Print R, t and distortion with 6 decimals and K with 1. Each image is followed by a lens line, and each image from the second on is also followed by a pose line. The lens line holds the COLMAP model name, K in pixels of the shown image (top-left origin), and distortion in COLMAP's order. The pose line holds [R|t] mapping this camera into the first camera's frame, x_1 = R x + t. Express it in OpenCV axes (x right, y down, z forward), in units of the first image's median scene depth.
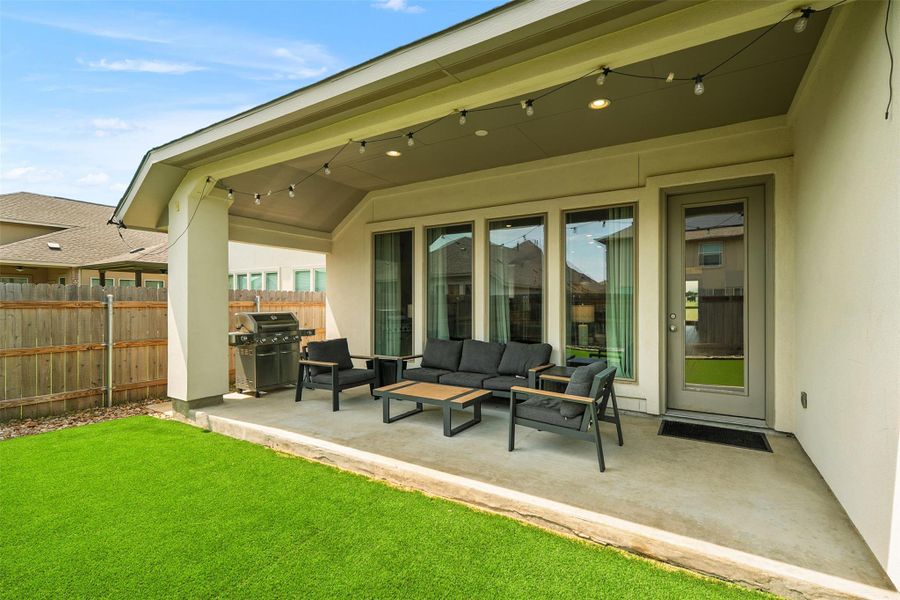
lens RADIAL K [[410.1, 0, 449.8], [0, 410.1, 294.4], [0, 0, 1]] dist [0.001659, 0.000215]
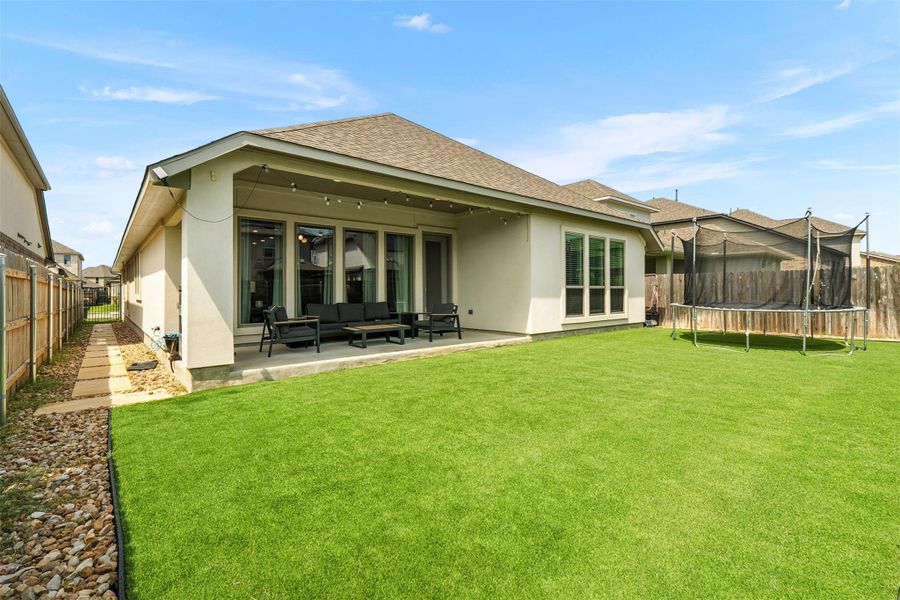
lens RADIAL K [[410.1, 0, 449.8], [0, 410.1, 294.4], [0, 0, 1]] dist [0.001659, 0.000215]
pose [[0.308515, -0.008632, 0.951180, -1.584194], [-0.011428, 0.999853, 0.012781, 0.062730], [-0.951151, -0.014814, 0.308371, 0.142565]]
